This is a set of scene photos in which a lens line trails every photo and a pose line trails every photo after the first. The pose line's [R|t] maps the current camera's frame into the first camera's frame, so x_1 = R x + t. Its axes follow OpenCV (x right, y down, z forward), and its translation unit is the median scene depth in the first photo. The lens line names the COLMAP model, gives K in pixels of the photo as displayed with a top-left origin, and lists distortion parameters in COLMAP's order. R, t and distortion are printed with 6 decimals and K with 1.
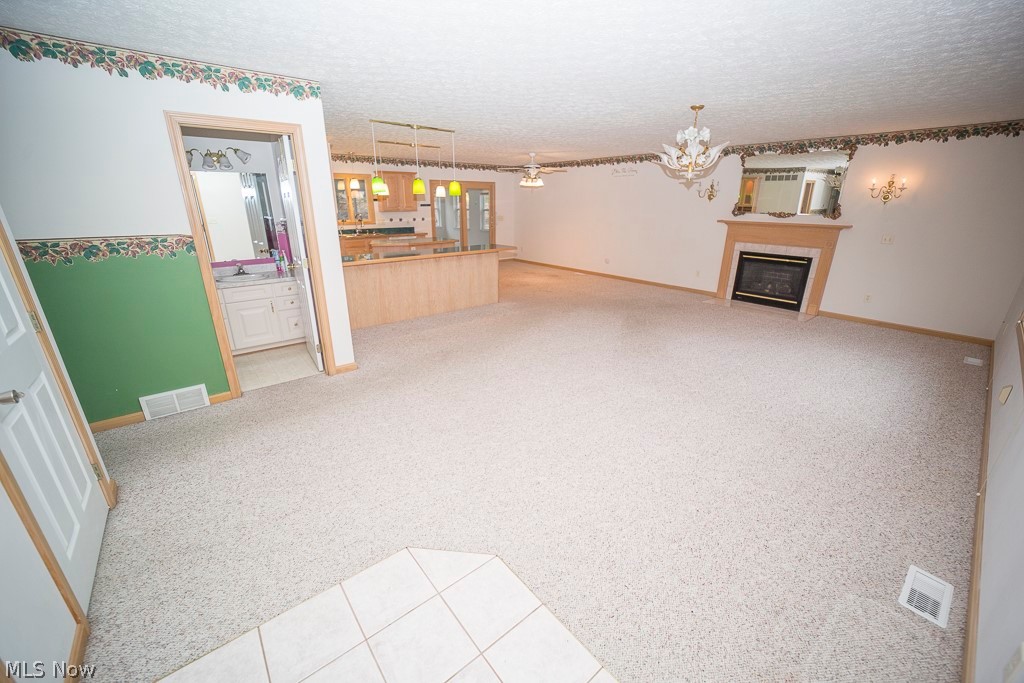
lens RADIAL K [[394.1, 0, 512.0], [0, 394.1, 341.5], [0, 0, 1]] dist [-0.051166, 0.014523]
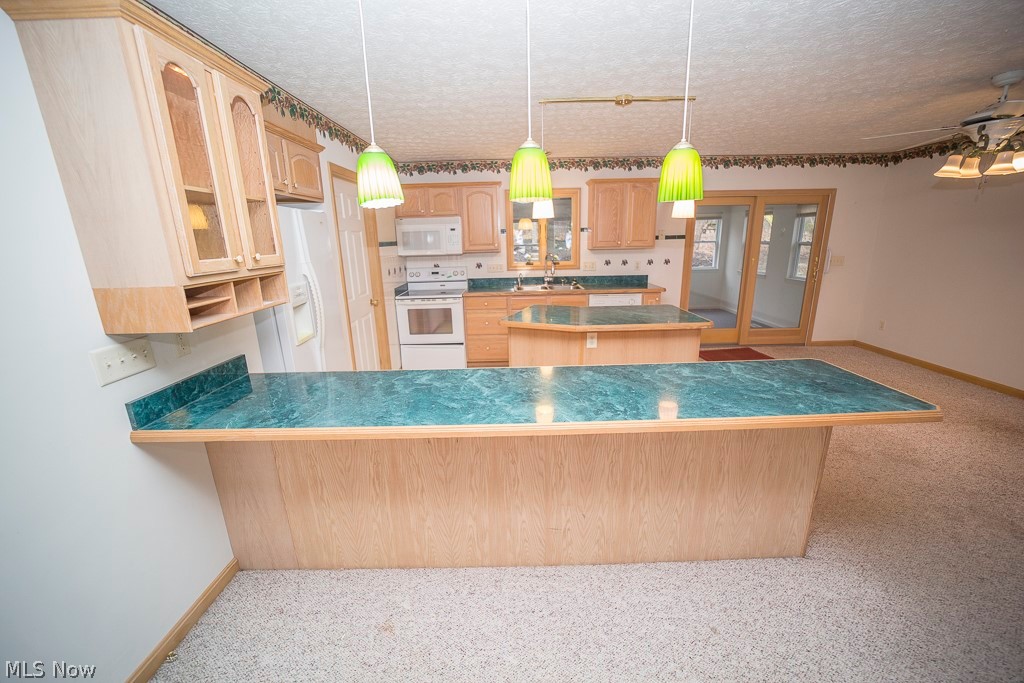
lens RADIAL K [[394.1, 0, 512.0], [0, 394.1, 341.5], [0, 0, 1]] dist [-0.051166, 0.014523]
pose [[0.767279, 0.138638, -0.626149, -0.033442], [-0.185183, 0.982660, -0.009348, -0.157207], [0.613996, 0.123124, 0.779647, 0.450714]]
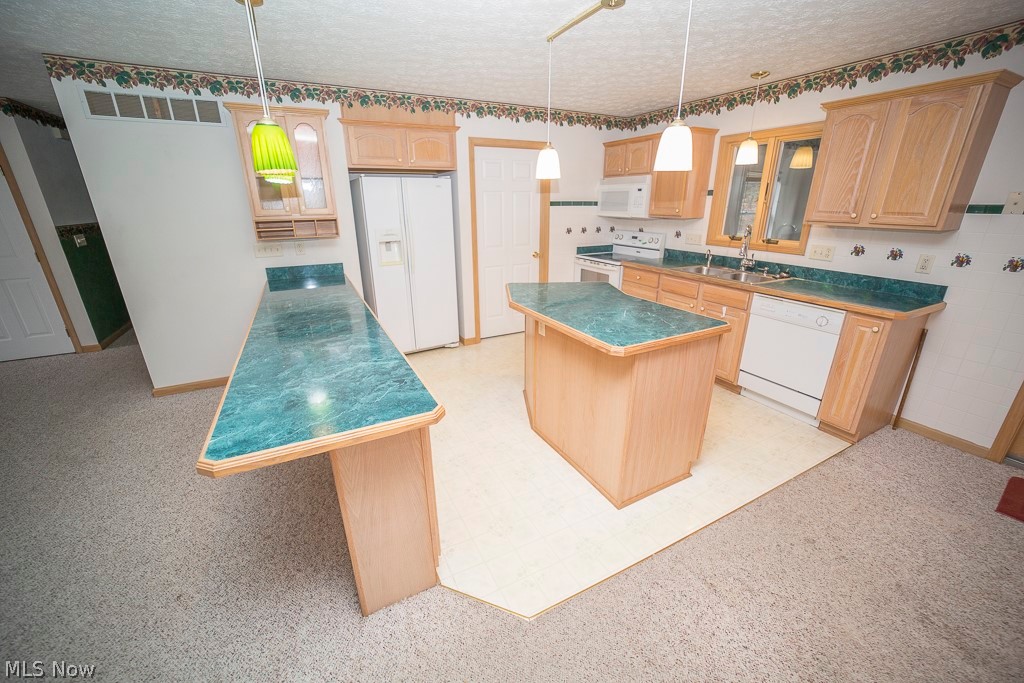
lens RADIAL K [[394.1, 0, 512.0], [0, 394.1, 341.5], [0, 0, 1]] dist [-0.051166, 0.014523]
pose [[-0.207400, 0.322571, -0.923544, 0.077080], [-0.321028, 0.869347, 0.375735, -0.261049], [0.924081, 0.374411, -0.076749, 0.749608]]
